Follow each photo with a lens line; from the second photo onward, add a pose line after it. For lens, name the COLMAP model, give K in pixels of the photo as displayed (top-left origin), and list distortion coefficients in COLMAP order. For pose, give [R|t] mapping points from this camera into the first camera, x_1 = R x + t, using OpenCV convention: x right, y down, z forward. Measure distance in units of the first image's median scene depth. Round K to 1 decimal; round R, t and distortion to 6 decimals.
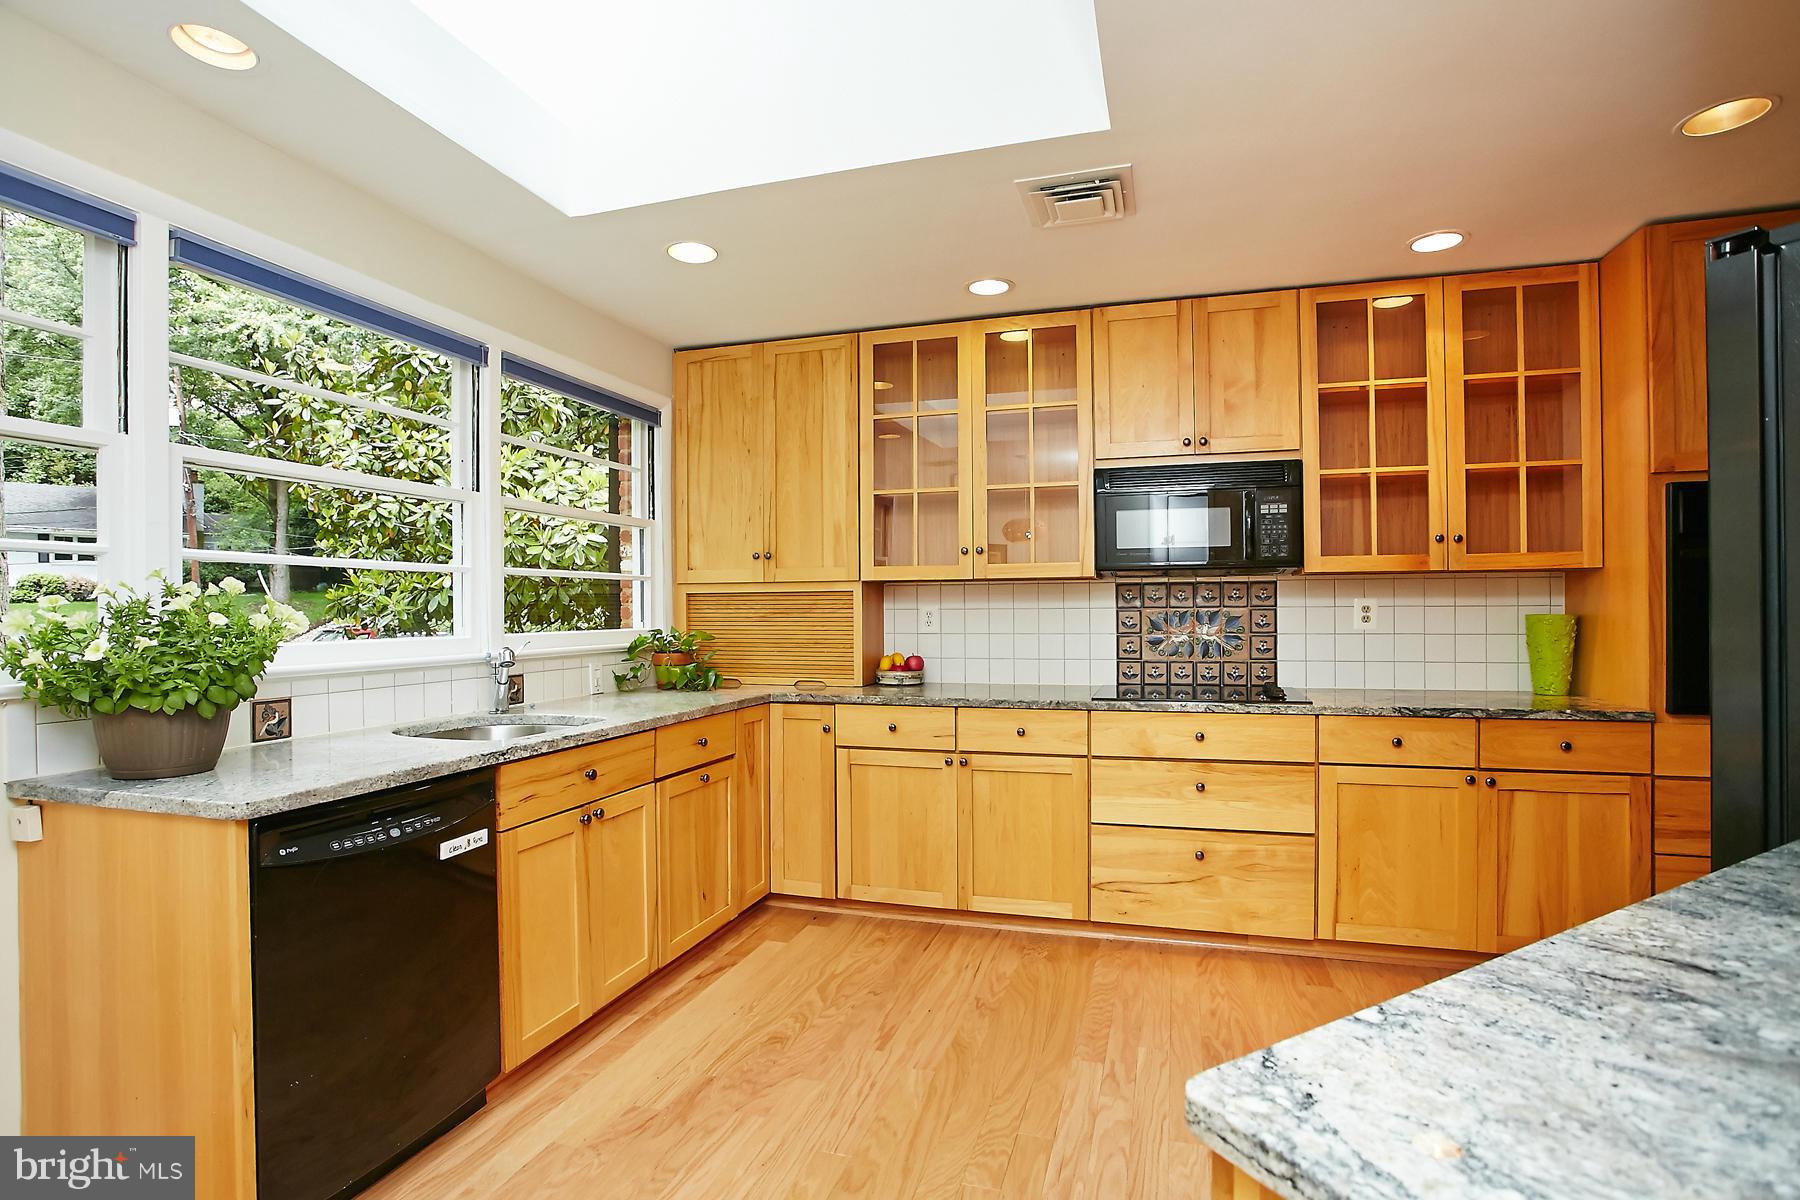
lens RADIAL K [[888.9, 0, 908.2], [0, 888.9, 605.8], [0, 0, 1]] dist [-0.032242, 0.003931]
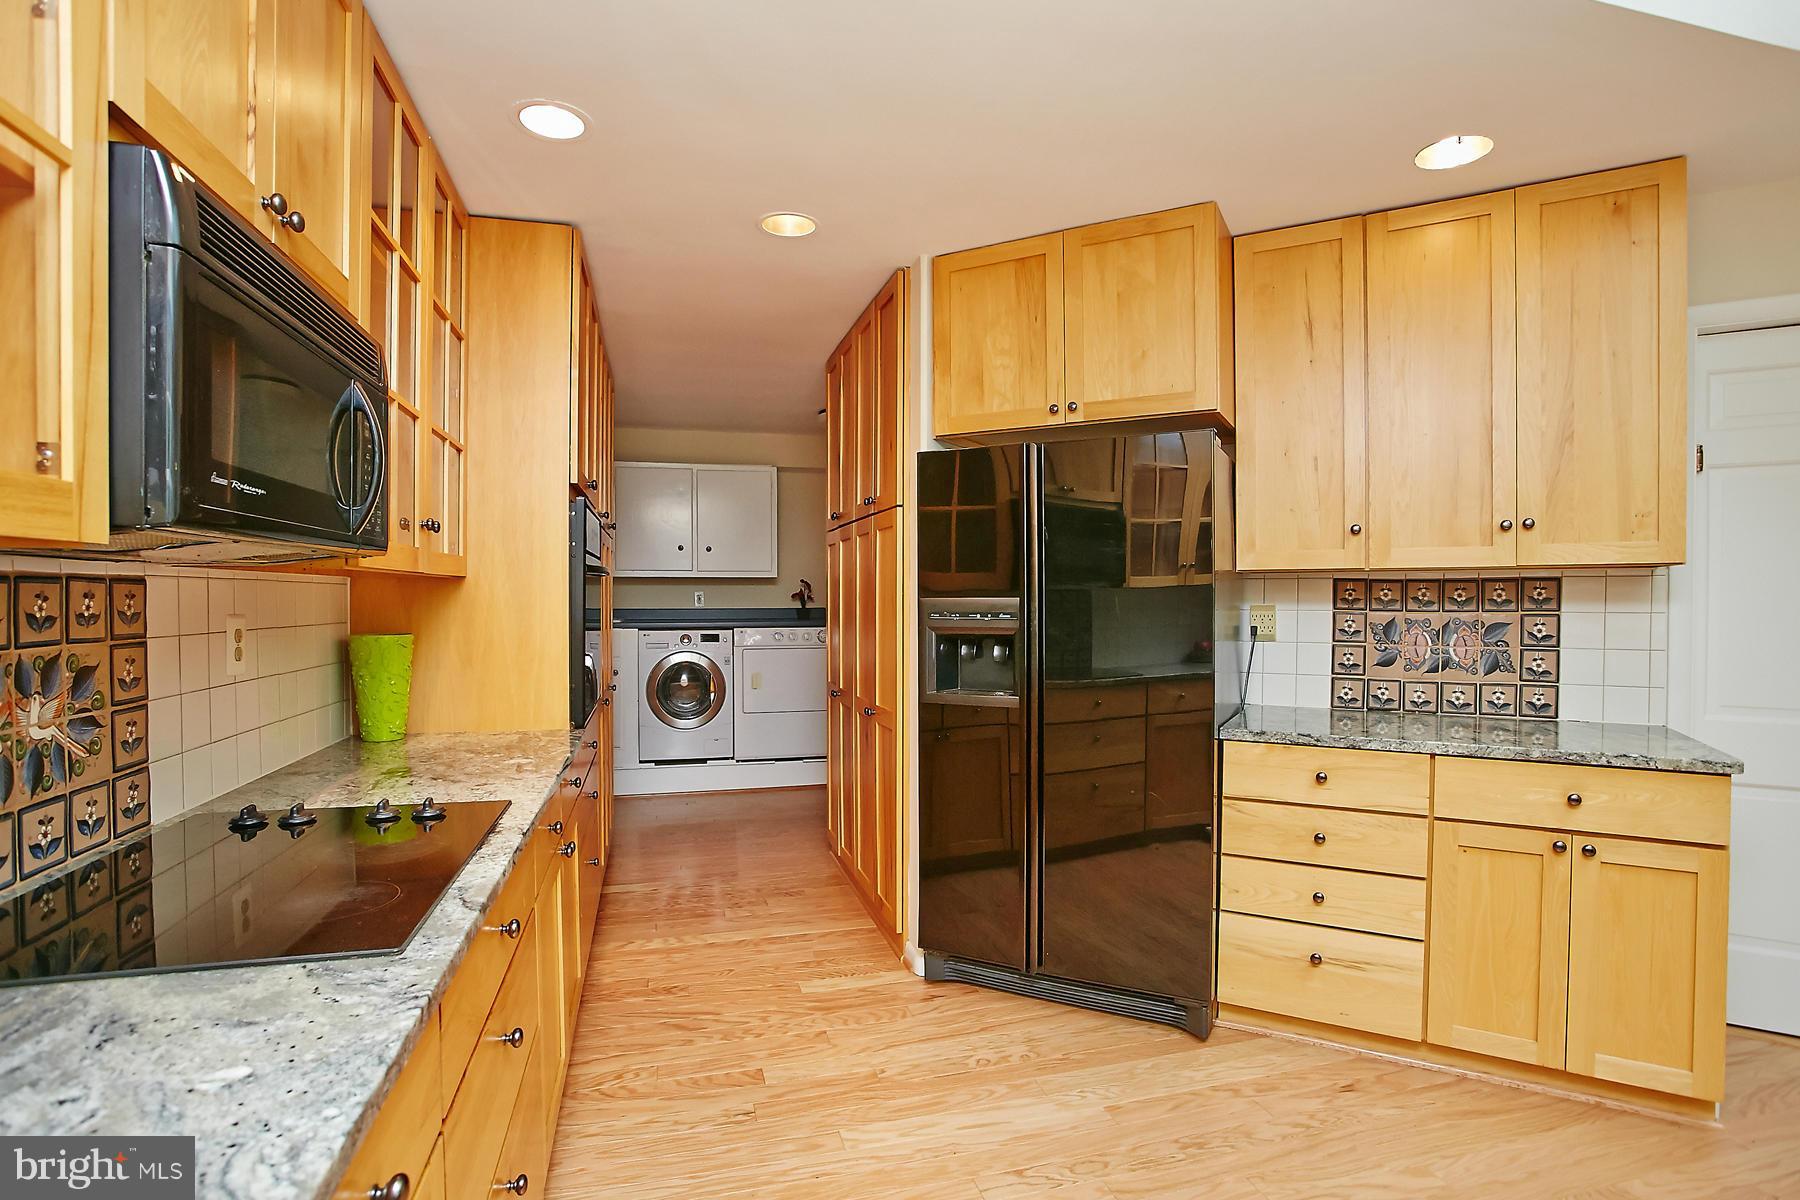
lens RADIAL K [[888.9, 0, 899.6], [0, 888.9, 602.7], [0, 0, 1]] dist [-0.032242, 0.003931]
pose [[-0.520157, 0.006827, 0.854043, -0.176490], [0.012901, 0.999917, -0.000136, -0.014970], [-0.853973, 0.010947, -0.520202, 1.214265]]
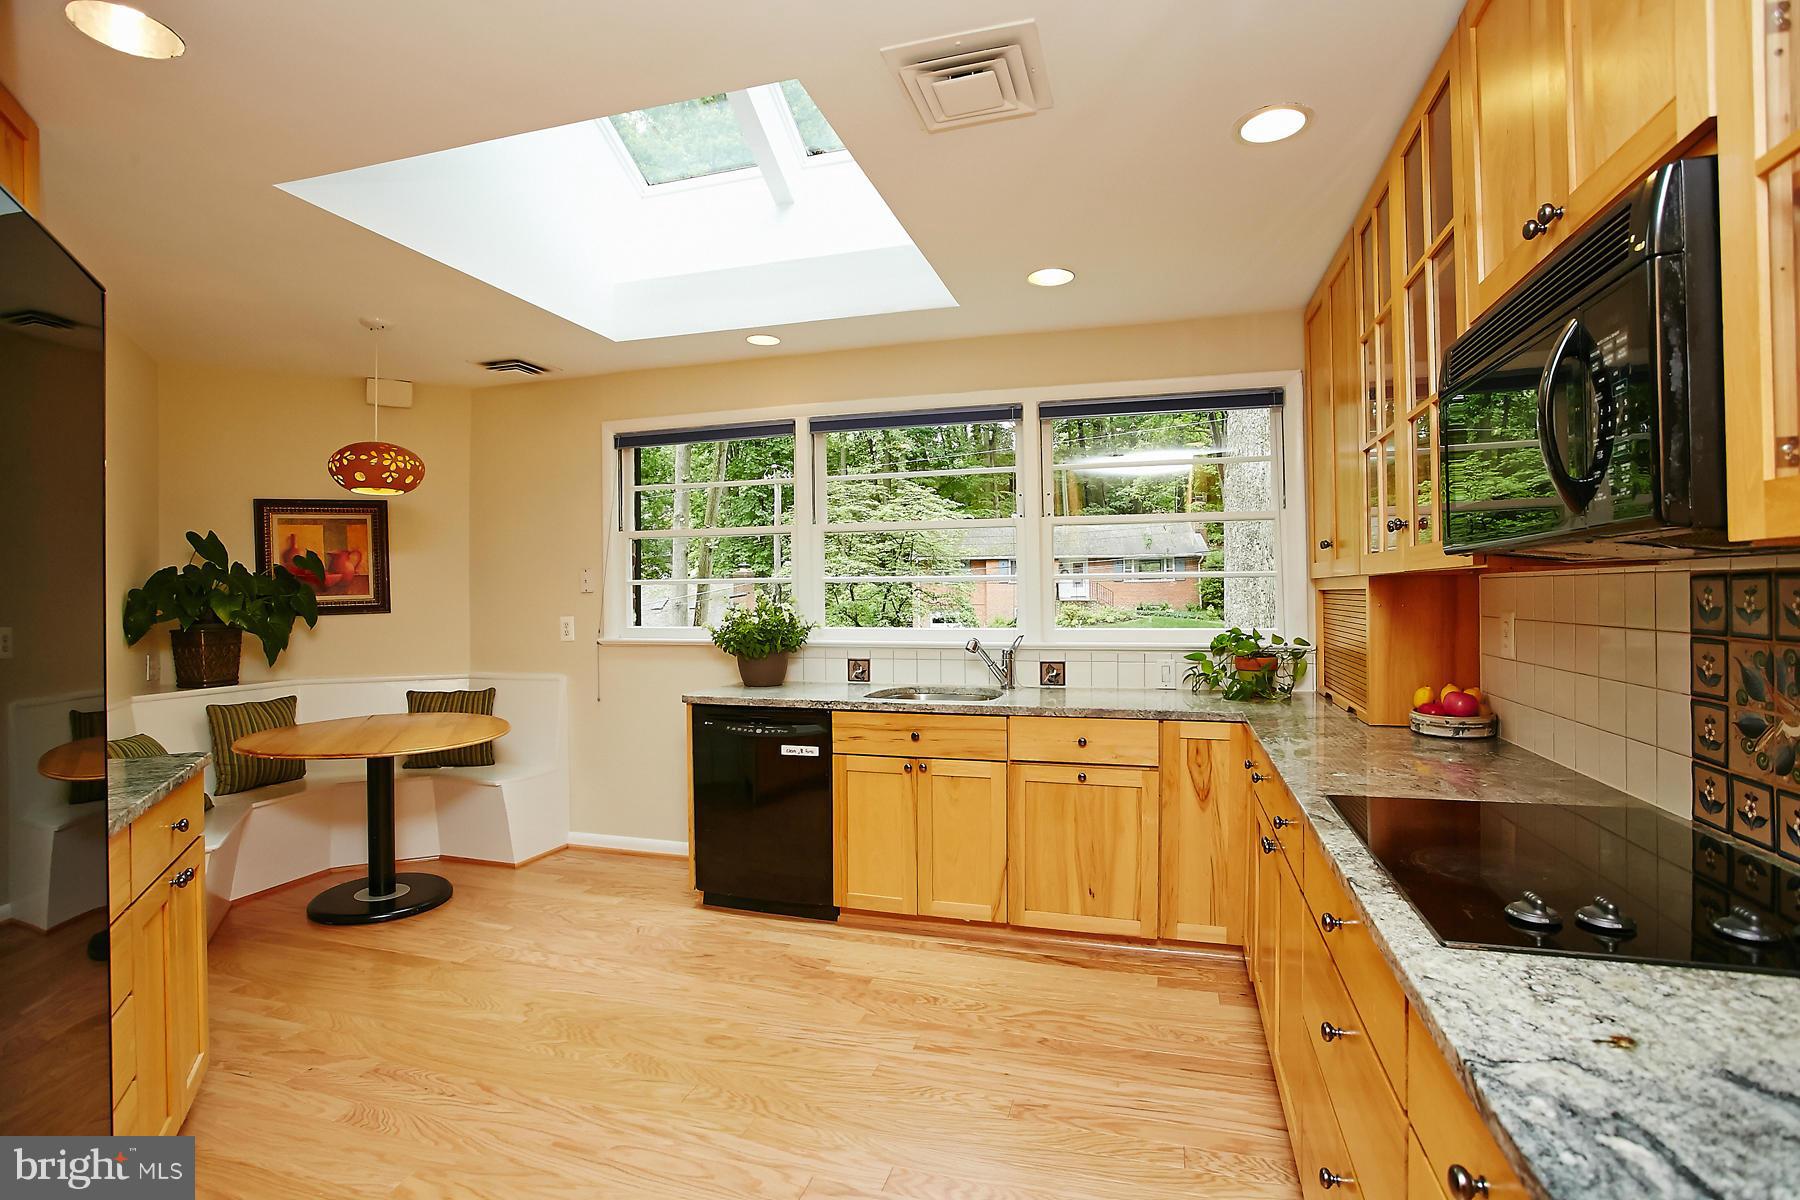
lens RADIAL K [[888.9, 0, 900.8], [0, 888.9, 593.0], [0, 0, 1]] dist [-0.032242, 0.003931]
pose [[-0.000733, 0.007507, -0.999972, 0.895949], [0.012158, 0.999898, 0.007497, -0.033314], [0.999926, -0.012152, -0.000825, 0.889324]]
